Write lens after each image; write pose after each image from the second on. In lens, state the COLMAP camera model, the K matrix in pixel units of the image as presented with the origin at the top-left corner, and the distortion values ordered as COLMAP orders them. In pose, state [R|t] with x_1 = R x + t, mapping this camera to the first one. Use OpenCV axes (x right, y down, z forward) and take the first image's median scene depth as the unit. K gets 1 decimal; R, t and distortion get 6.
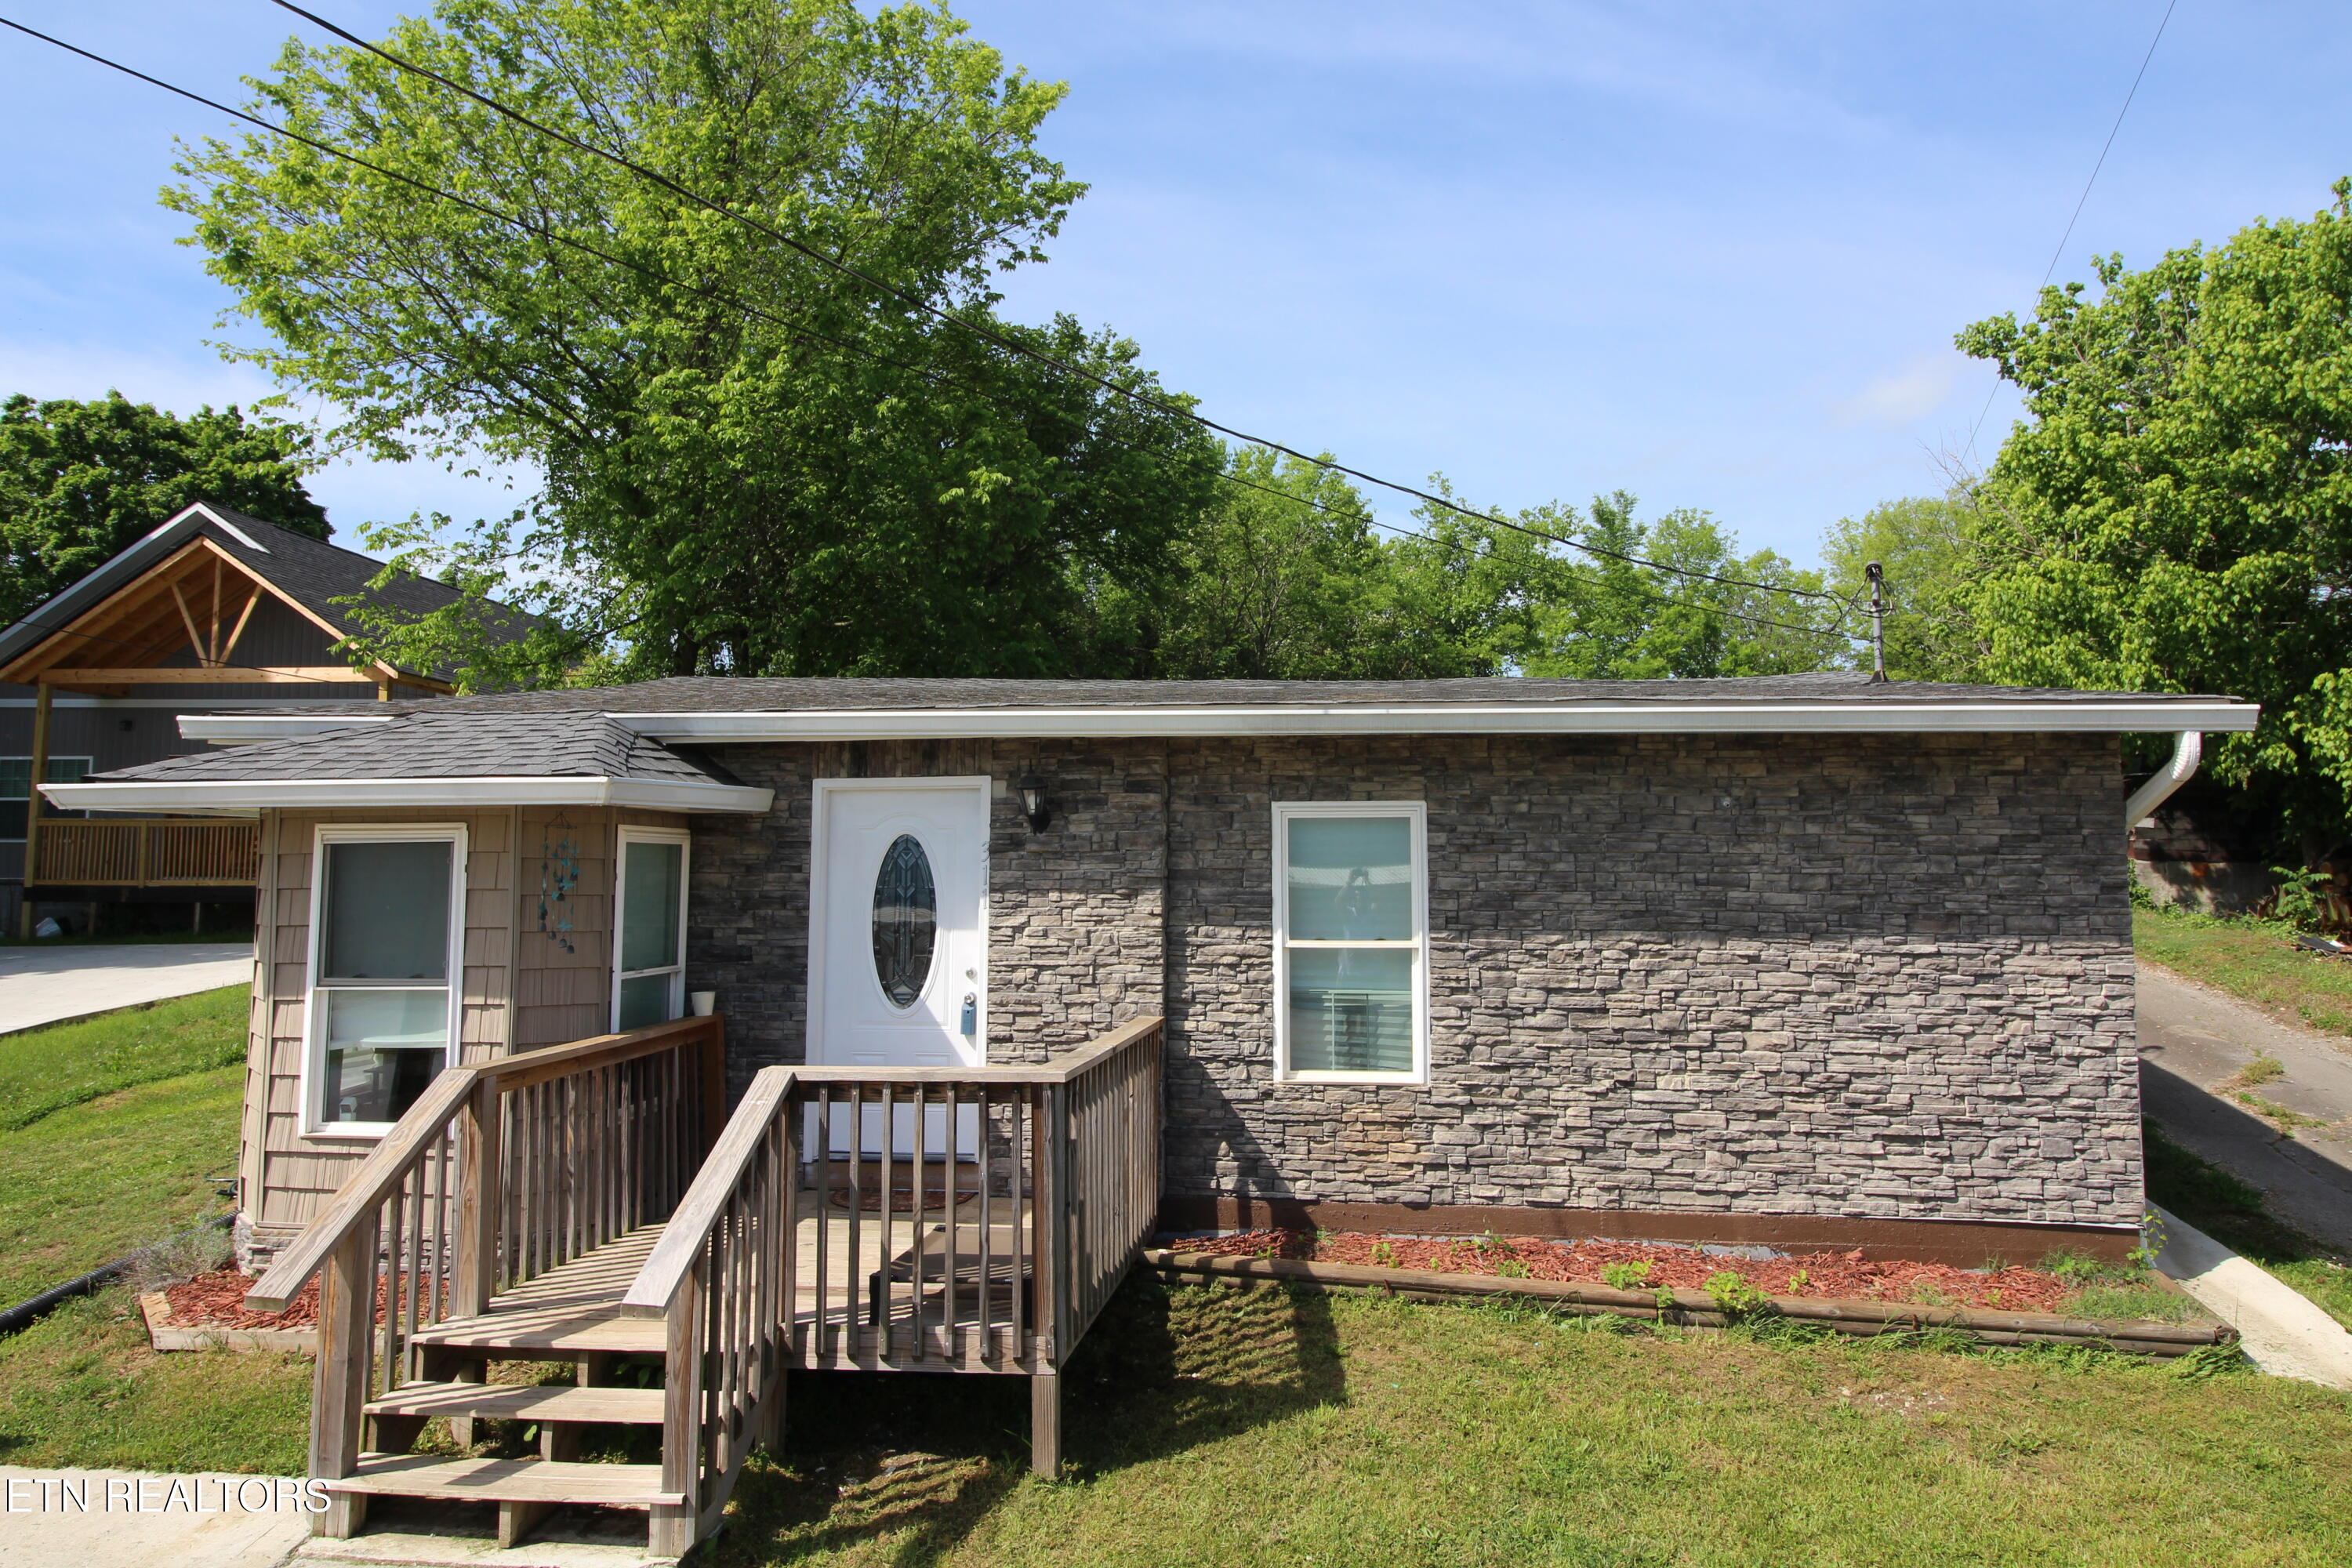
lens RADIAL K [[1503.3, 0, 1170.9], [0, 1503.3, 778.5], [0, 0, 1]] dist [0.002777, -0.004534]
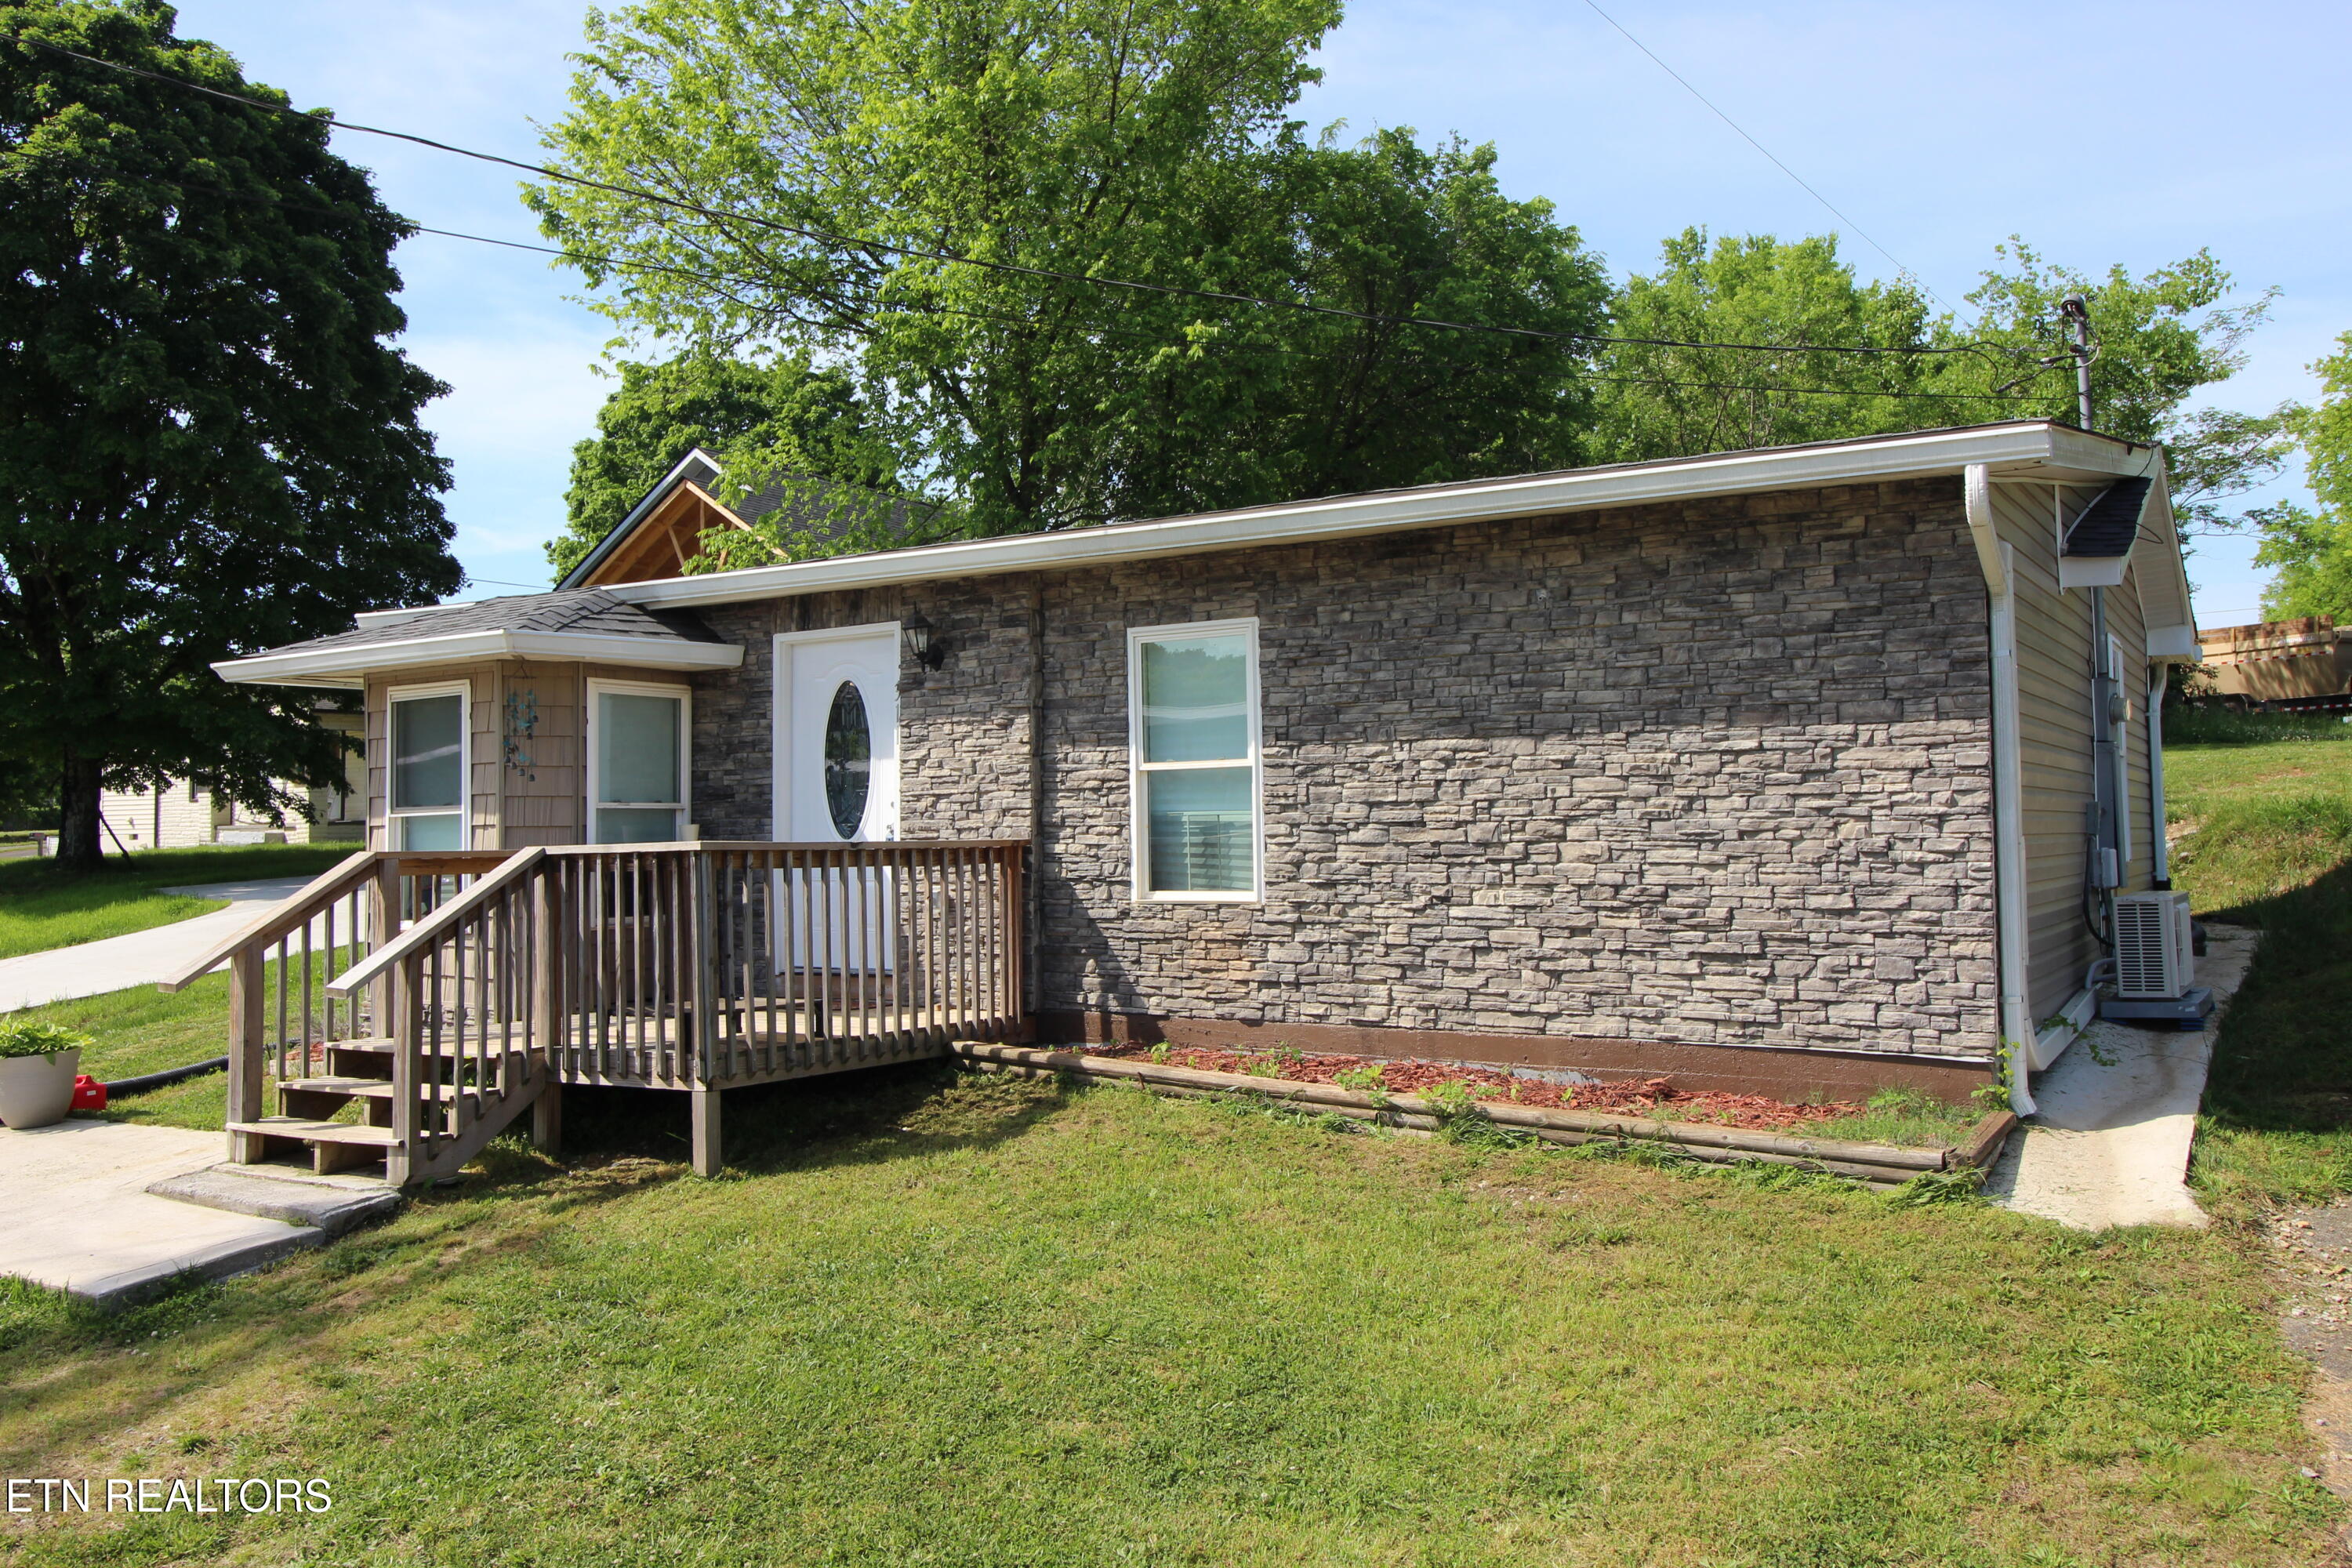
lens RADIAL K [[1836.0, 0, 1173.4], [0, 1836.0, 797.6], [0, 0, 1]] dist [0.006973, 0.000499]
pose [[0.906179, -0.023104, -0.422263, 0.640452], [0.042998, 0.998366, 0.037648, 0.087931], [0.420703, -0.052273, 0.905691, -0.117825]]
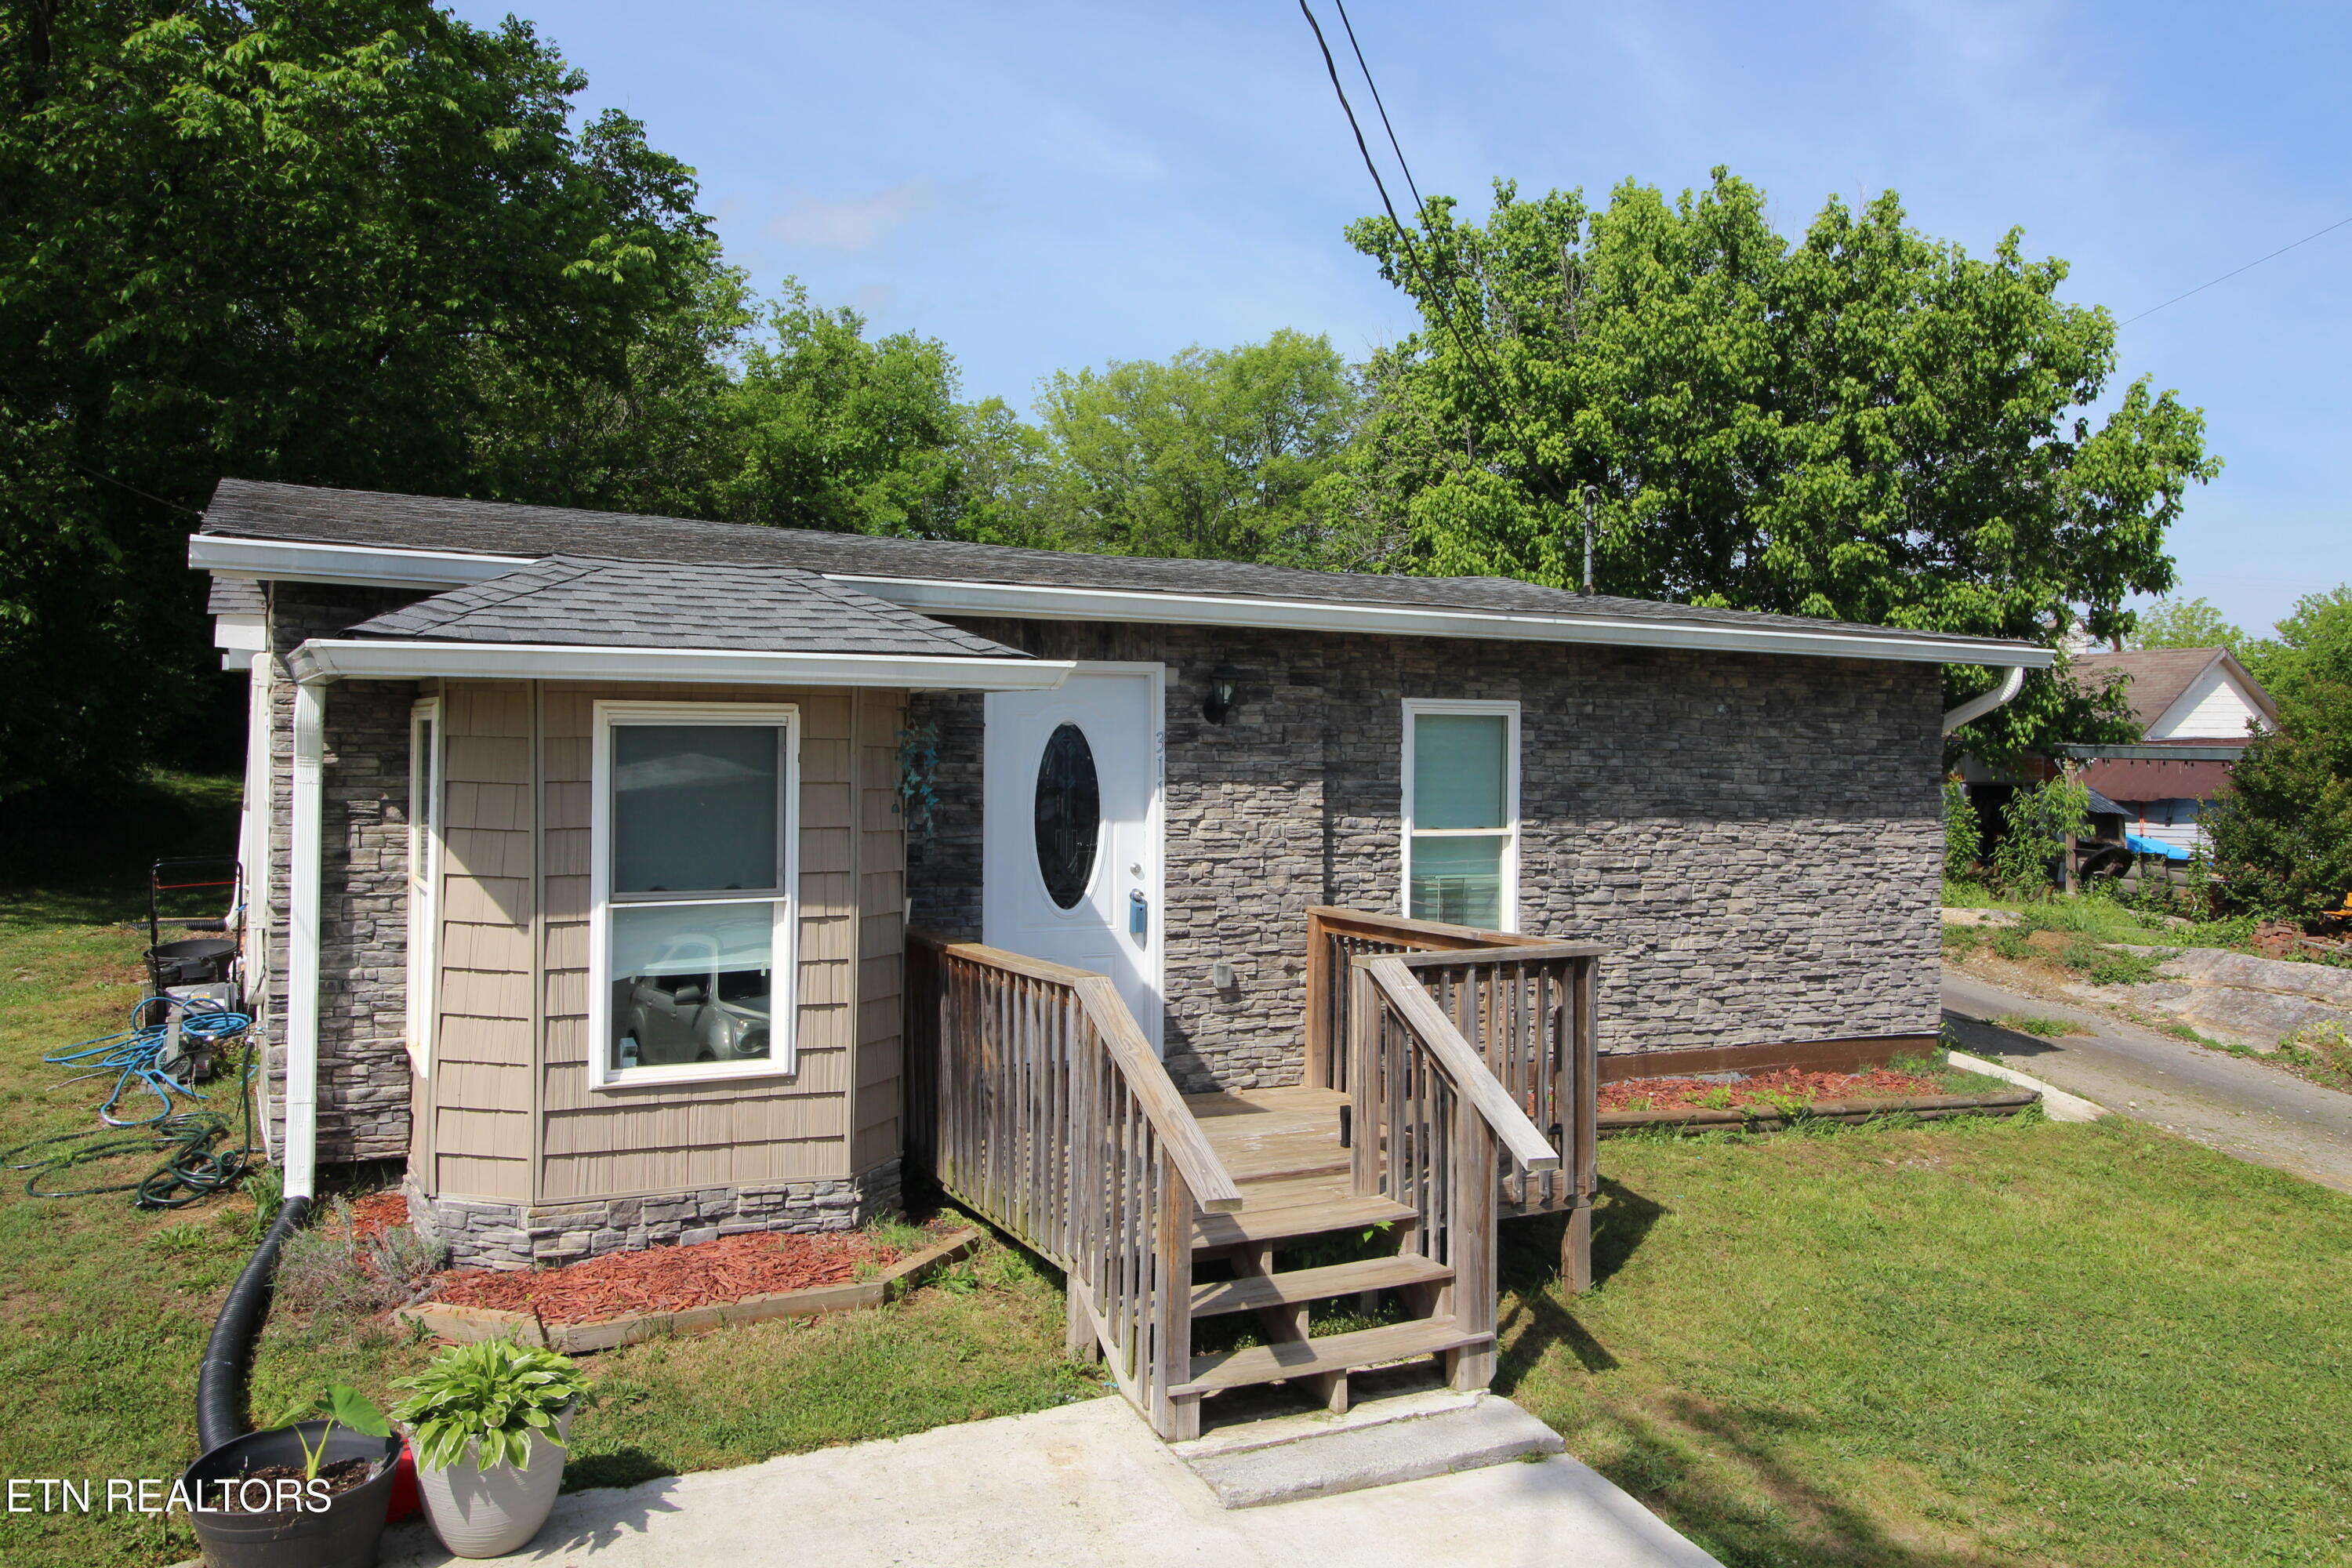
lens RADIAL K [[1836.0, 0, 1173.4], [0, 1836.0, 797.6], [0, 0, 1]] dist [0.006973, 0.000499]
pose [[0.834974, -0.004922, 0.550268, -0.797388], [-0.043674, 0.996213, 0.075182, -0.004459], [-0.548554, -0.086808, 0.831597, 0.023680]]
